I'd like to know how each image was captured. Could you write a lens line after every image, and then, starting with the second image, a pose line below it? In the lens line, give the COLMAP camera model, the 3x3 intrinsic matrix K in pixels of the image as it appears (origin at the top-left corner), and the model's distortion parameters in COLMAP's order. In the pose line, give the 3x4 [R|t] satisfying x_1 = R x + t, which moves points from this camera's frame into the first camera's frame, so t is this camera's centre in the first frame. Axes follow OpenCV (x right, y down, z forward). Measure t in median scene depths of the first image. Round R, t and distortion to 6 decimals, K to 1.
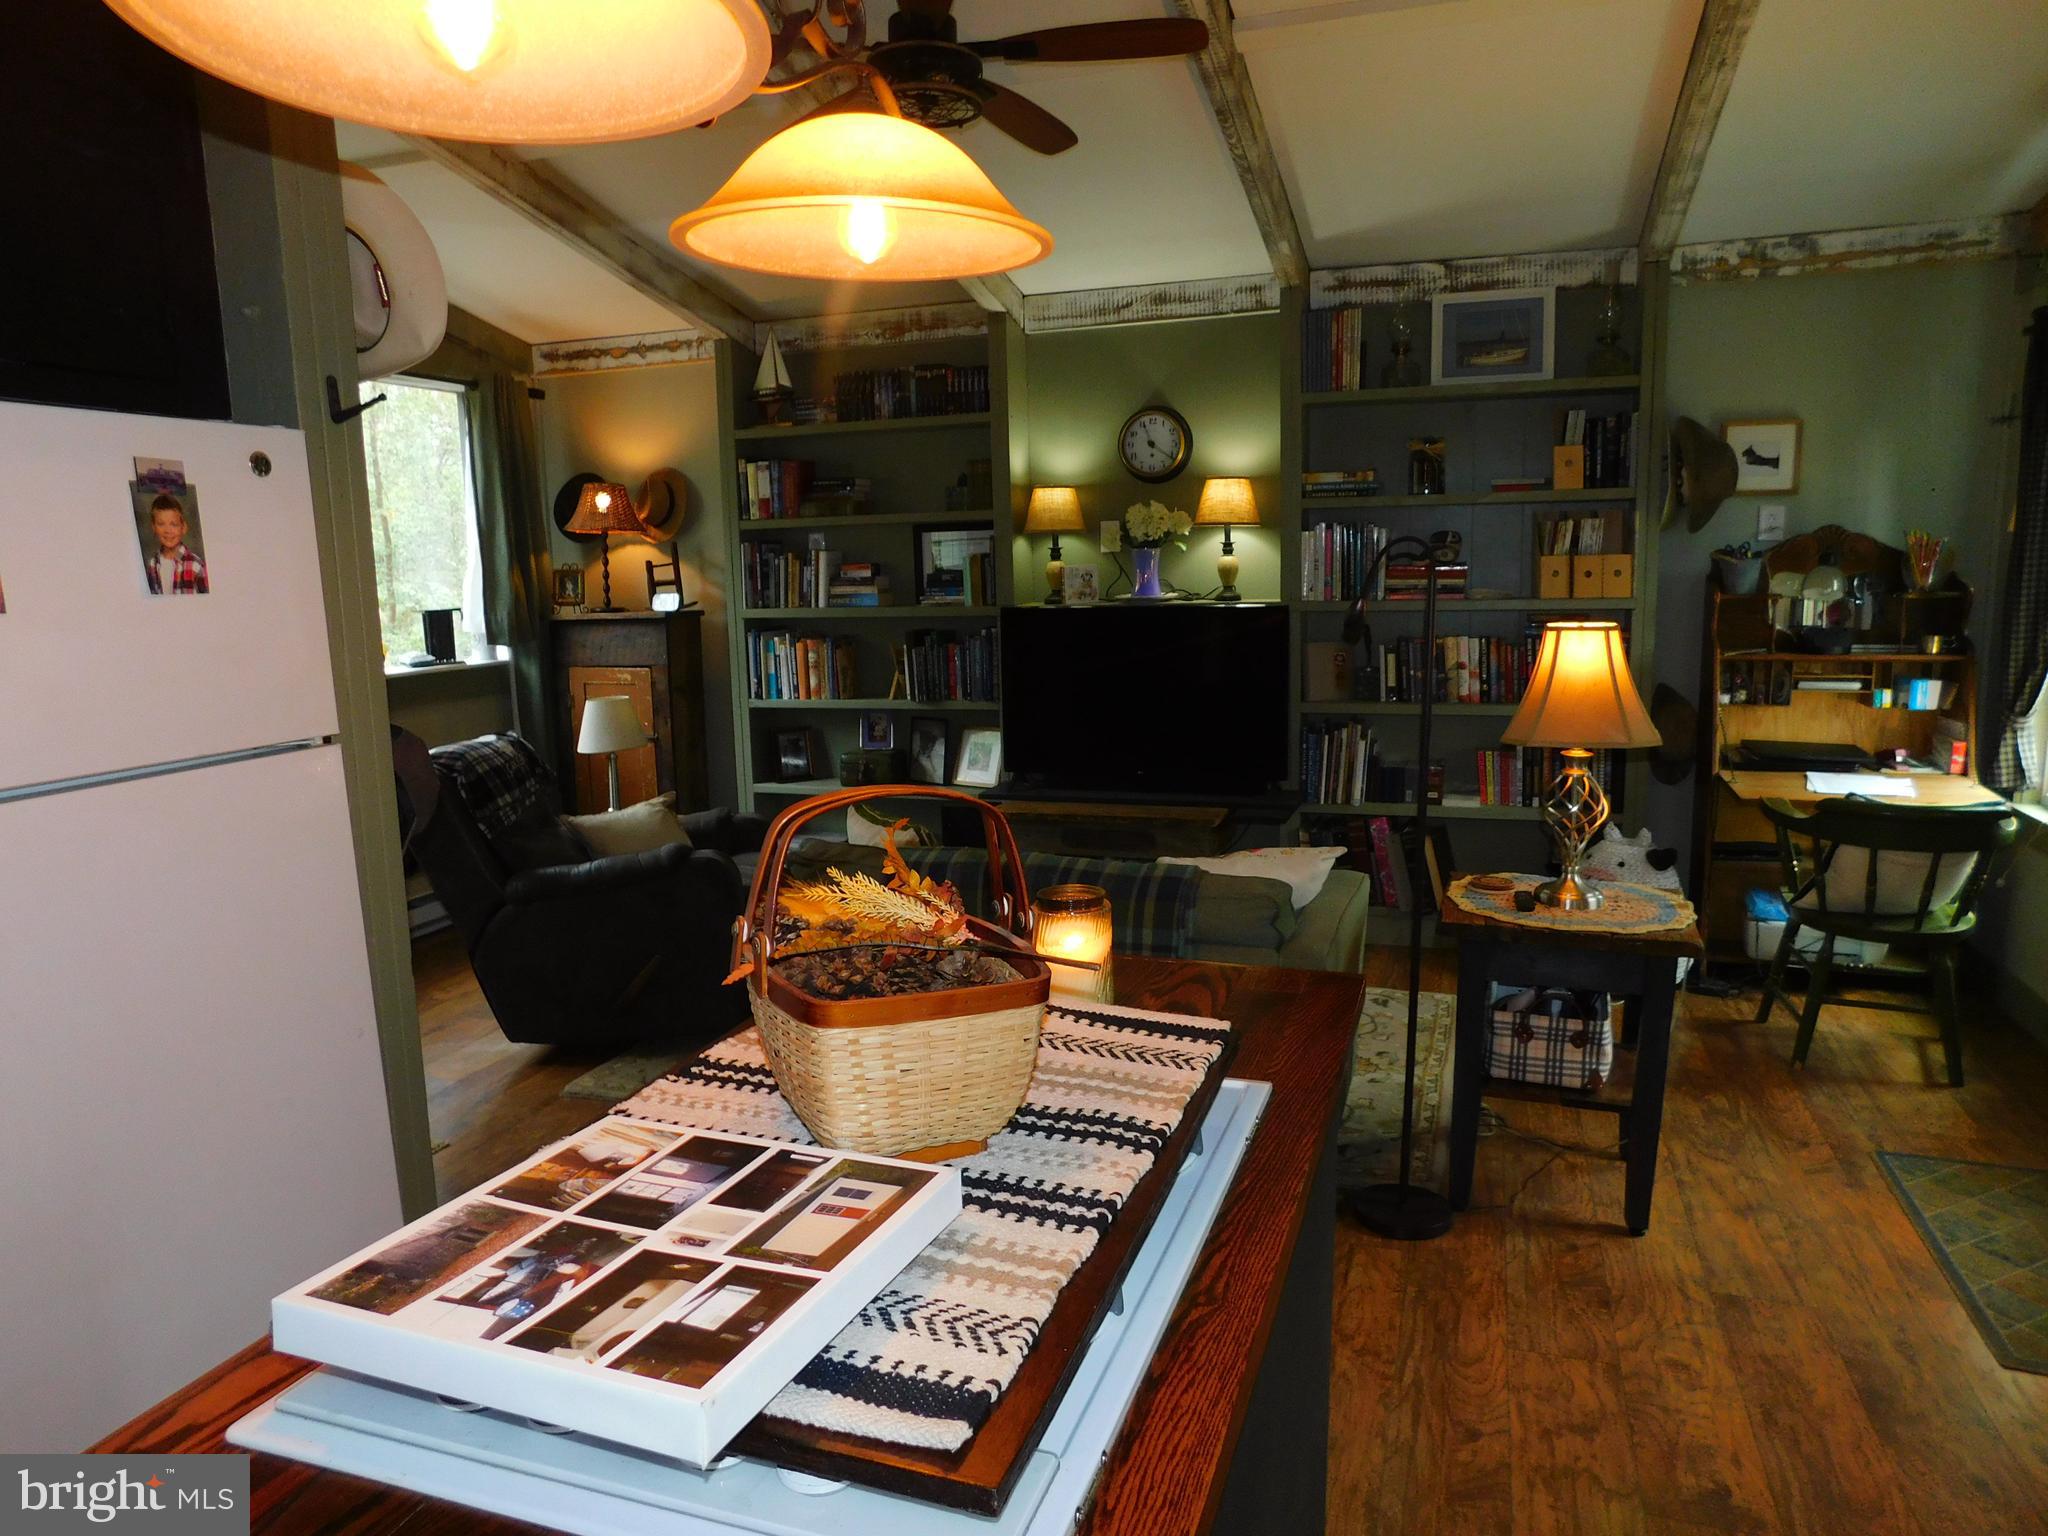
lens RADIAL K [[1391.1, 0, 1016.7], [0, 1391.1, 771.5], [0, 0, 1]] dist [-0.049825, 0.057144]
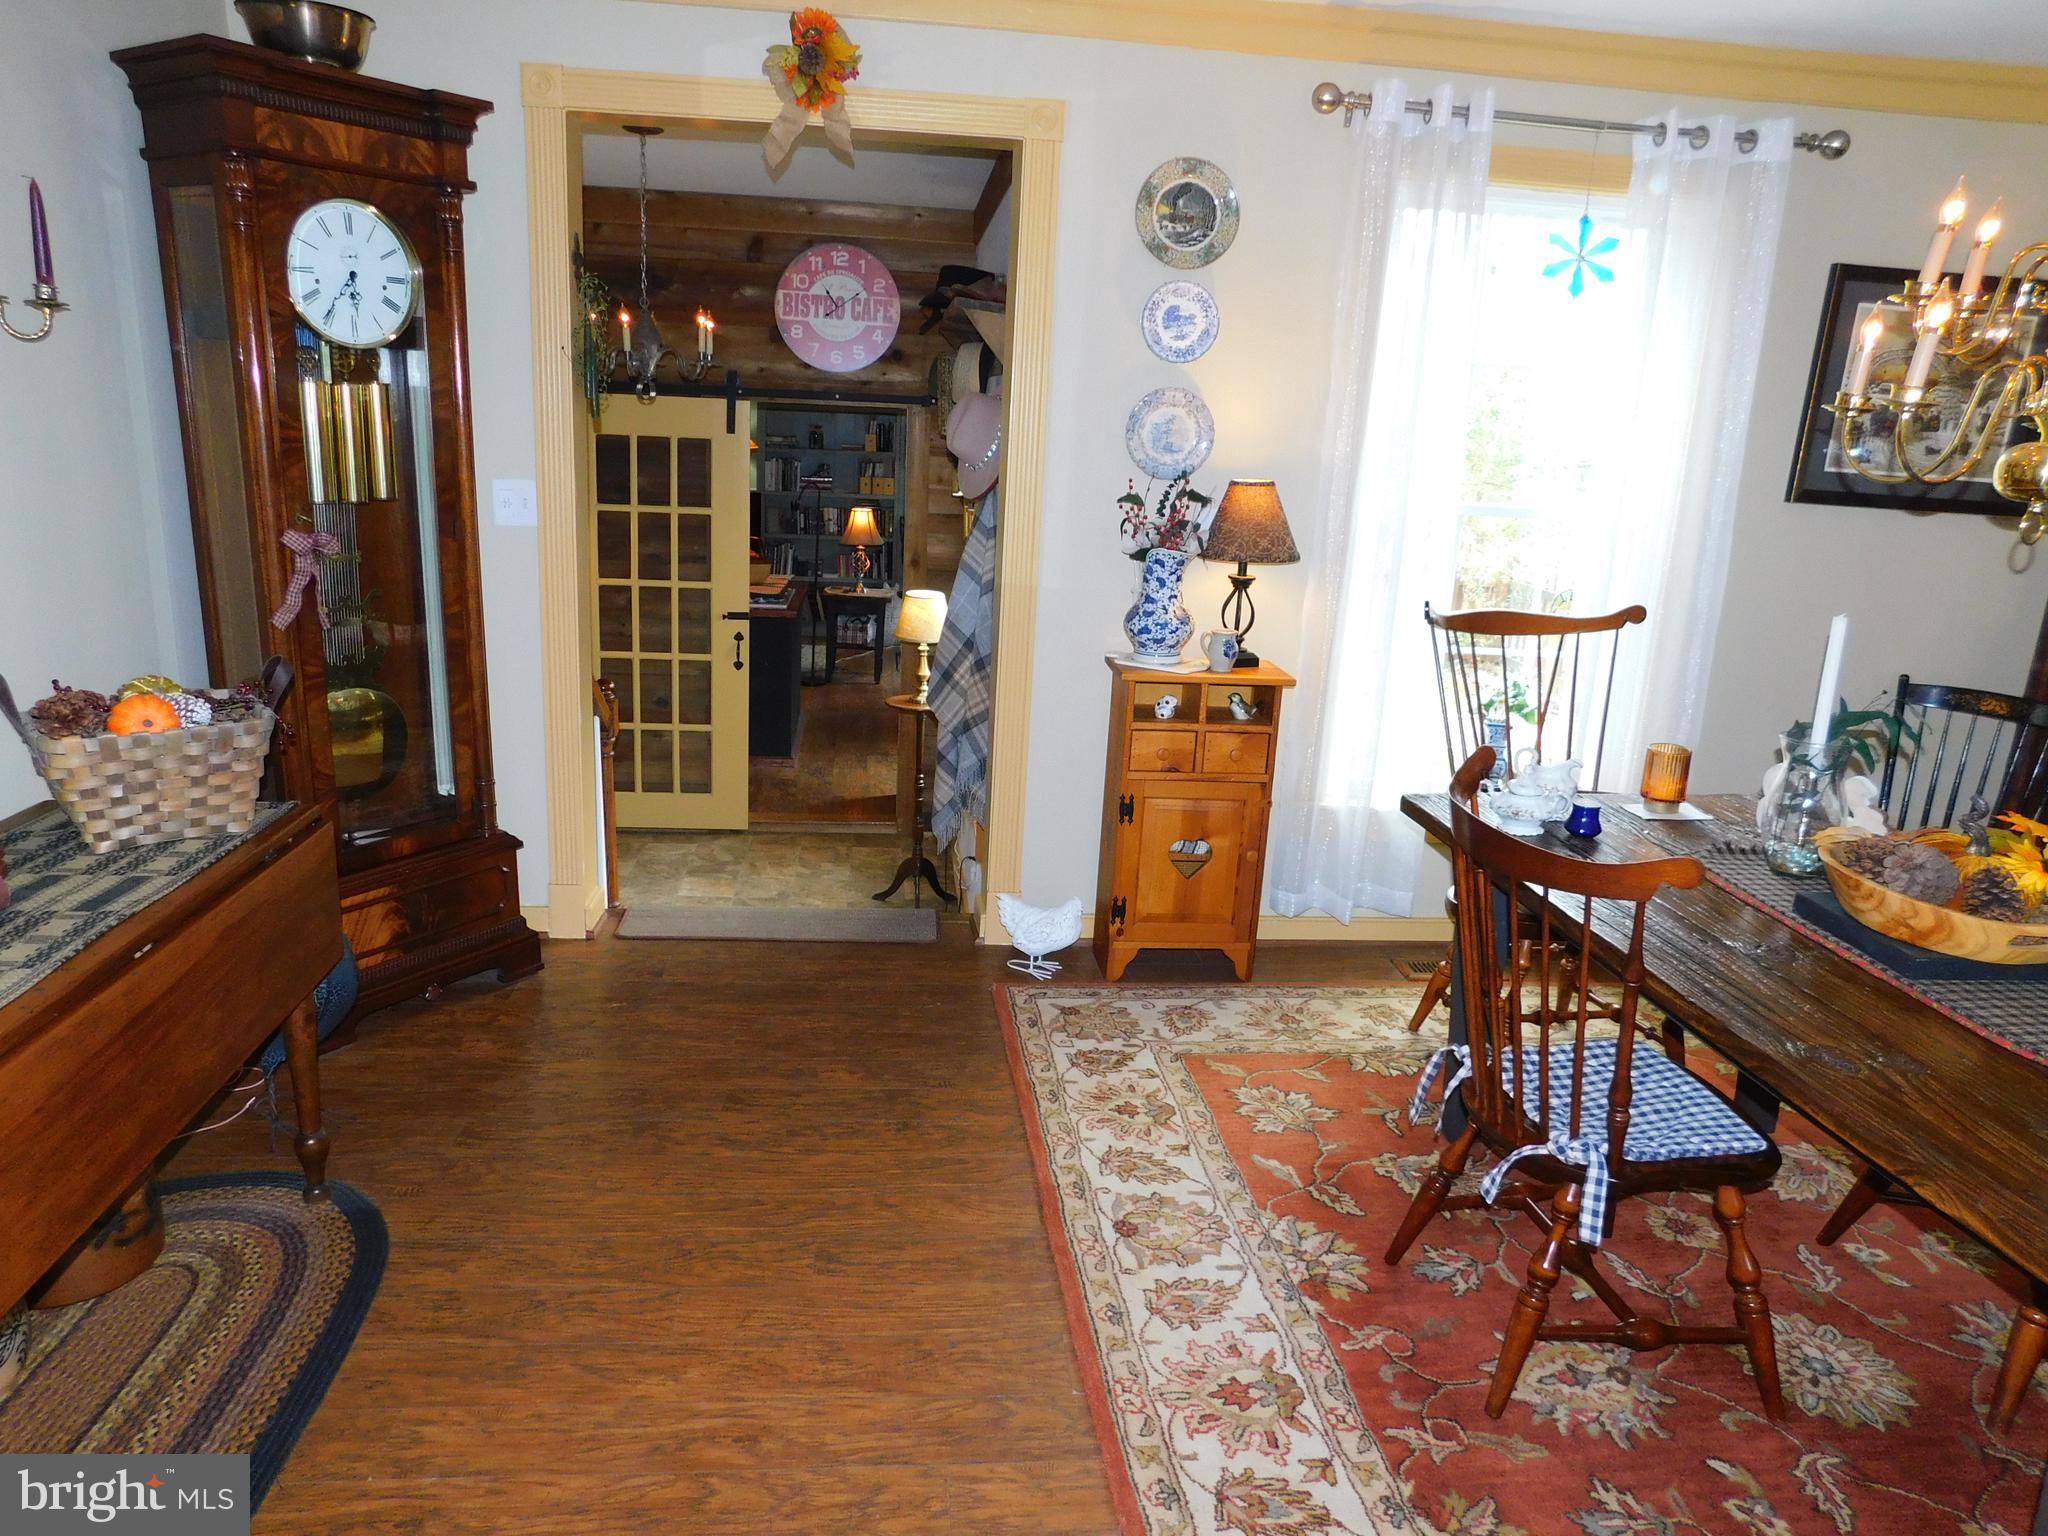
lens RADIAL K [[1391.1, 0, 1027.1], [0, 1391.1, 774.4], [0, 0, 1]] dist [-0.049825, 0.057144]
pose [[0.904505, -0.036006, 0.424941, -0.446550], [-0.008691, 0.994666, 0.102779, 0.122651], [-0.426375, -0.096657, 0.899367, -1.475914]]
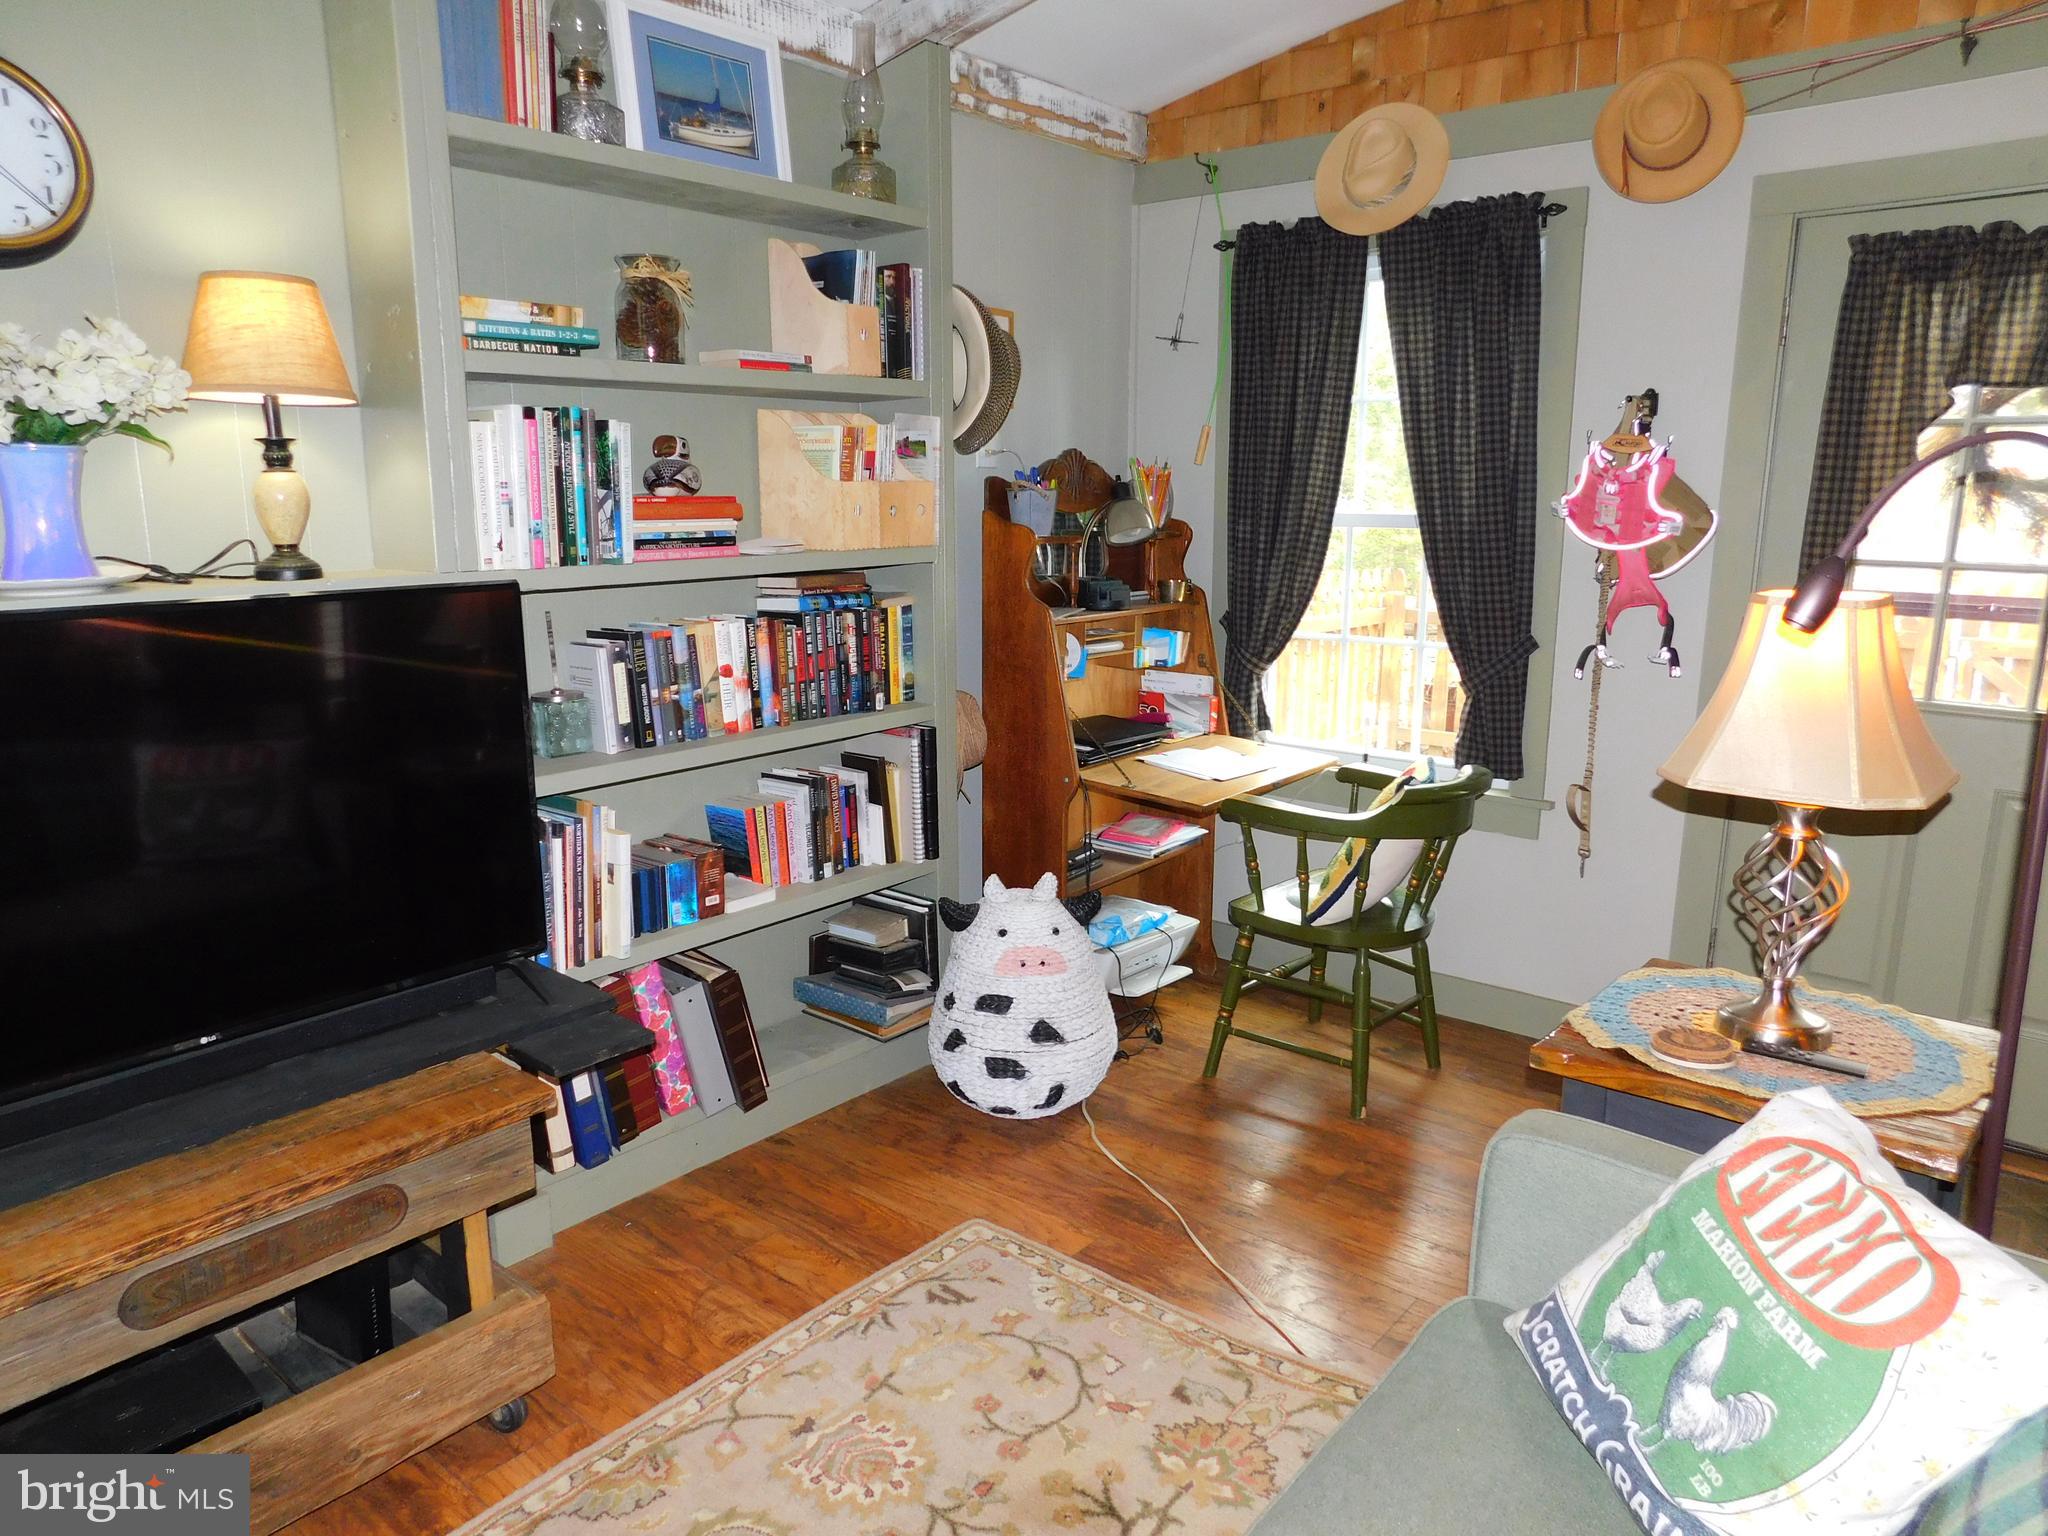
lens RADIAL K [[1391.1, 0, 1018.1], [0, 1391.1, 777.6], [0, 0, 1]] dist [-0.049825, 0.057144]
pose [[0.345253, -0.168325, 0.923291, -0.188973], [0.143514, 0.981683, 0.125305, -0.091716], [-0.927472, 0.089243, 0.363086, 0.706993]]
